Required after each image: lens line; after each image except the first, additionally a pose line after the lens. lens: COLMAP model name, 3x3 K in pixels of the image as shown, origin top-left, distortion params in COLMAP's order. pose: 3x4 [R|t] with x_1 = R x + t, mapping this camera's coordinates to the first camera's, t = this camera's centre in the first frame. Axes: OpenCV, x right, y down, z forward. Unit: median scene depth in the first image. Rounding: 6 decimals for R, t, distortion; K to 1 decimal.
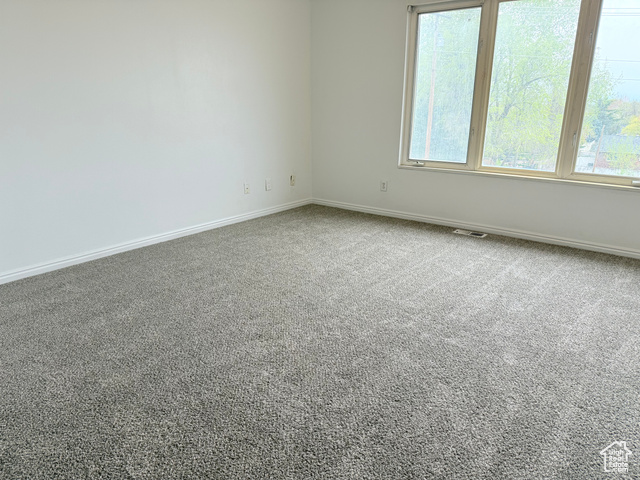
lens RADIAL K [[455.3, 0, 320.0], [0, 455.3, 240.0], [0, 0, 1]] dist [0.037497, -0.070323]
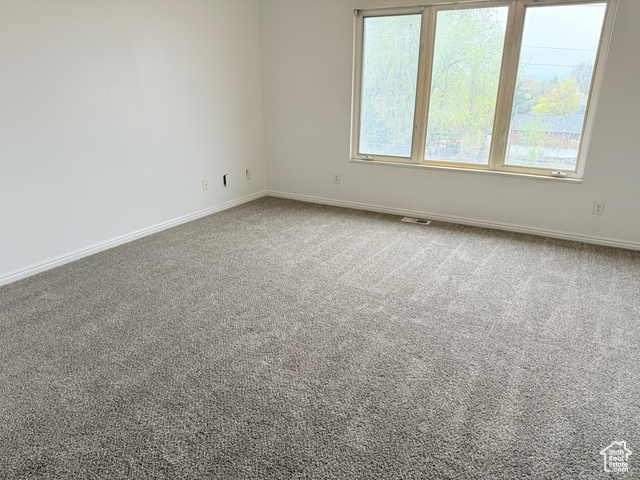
lens RADIAL K [[455.3, 0, 320.0], [0, 455.3, 240.0], [0, 0, 1]] dist [0.037497, -0.070323]
pose [[0.987795, -0.048744, 0.147938, -0.095862], [0.041893, 0.997916, 0.049082, -0.043184], [-0.150023, -0.042286, 0.987778, -0.087344]]
